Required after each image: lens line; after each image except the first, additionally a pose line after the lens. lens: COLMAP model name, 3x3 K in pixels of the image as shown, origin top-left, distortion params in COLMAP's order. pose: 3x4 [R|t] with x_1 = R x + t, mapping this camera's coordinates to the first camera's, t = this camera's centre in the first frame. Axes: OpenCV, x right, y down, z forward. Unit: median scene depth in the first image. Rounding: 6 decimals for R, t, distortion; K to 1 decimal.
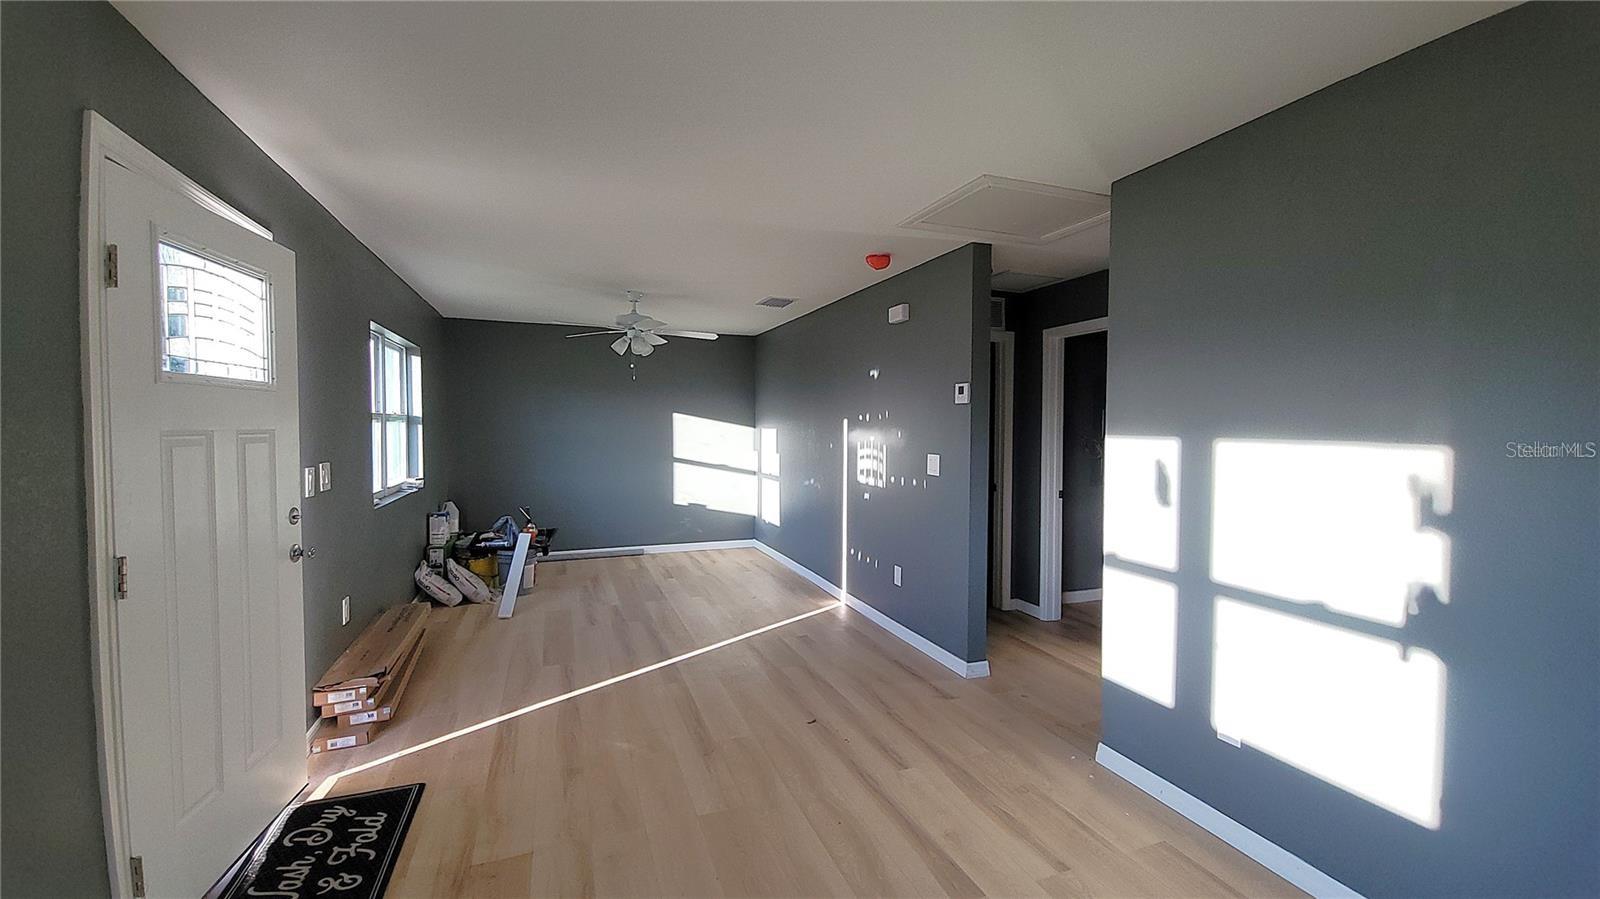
lens RADIAL K [[645.1, 0, 809.1], [0, 645.1, 446.0], [0, 0, 1]] dist [0.003811, -0.003920]
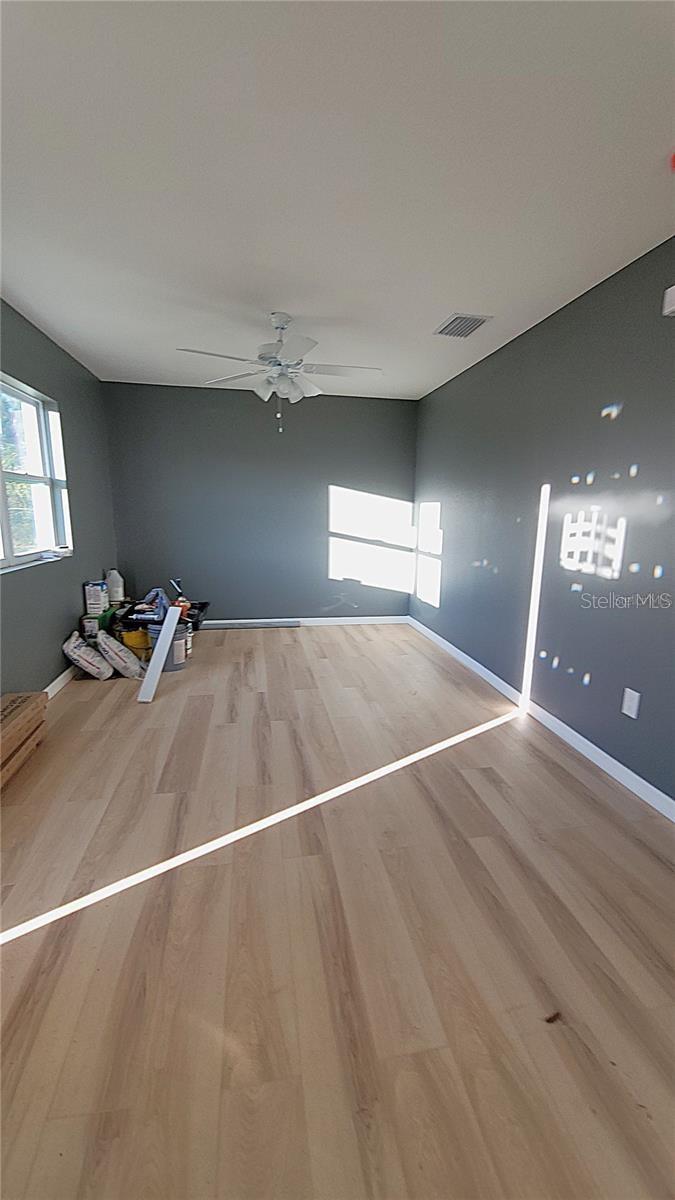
lens RADIAL K [[483.9, 0, 345.2], [0, 483.9, 610.4], [0, 0, 1]] dist [0.010103, -0.009010]
pose [[0.982664, 0.051248, -0.178170, -0.068543], [-0.020240, 0.984946, 0.171676, 0.012004], [0.184286, -0.165093, 0.968908, 0.377790]]
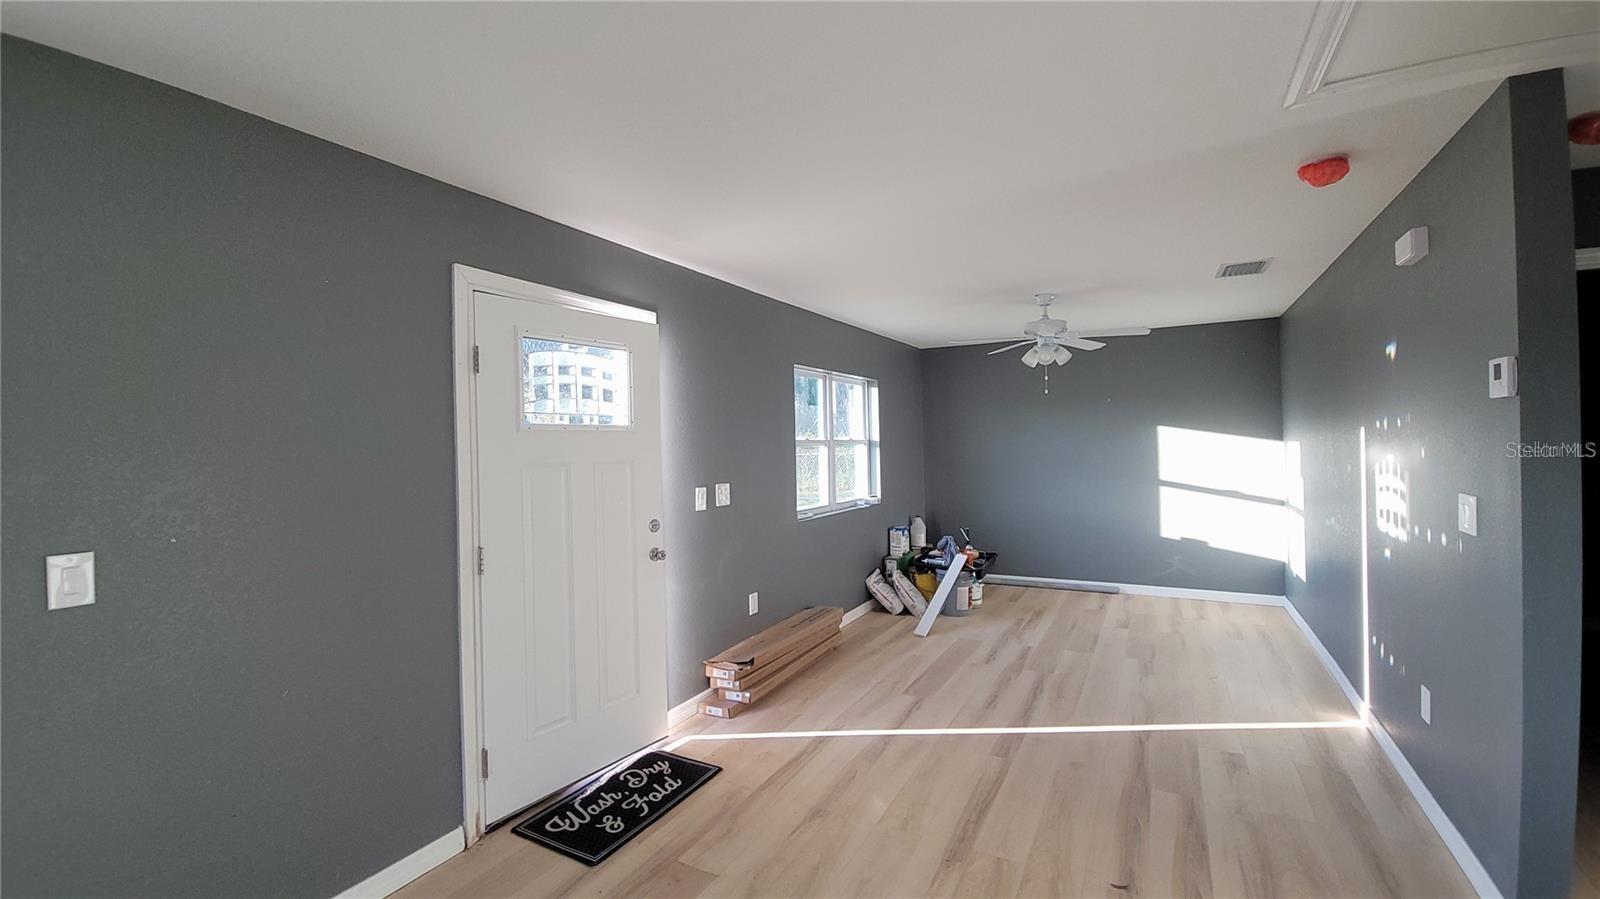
lens RADIAL K [[645.2, 0, 806.3], [0, 645.2, 444.8], [0, 0, 1]] dist [0.010103, -0.009010]
pose [[0.640115, -0.022269, -0.767957, 0.194644], [0.003239, 0.999649, -0.026288, -0.009753], [0.768273, 0.014340, 0.639962, 0.187222]]
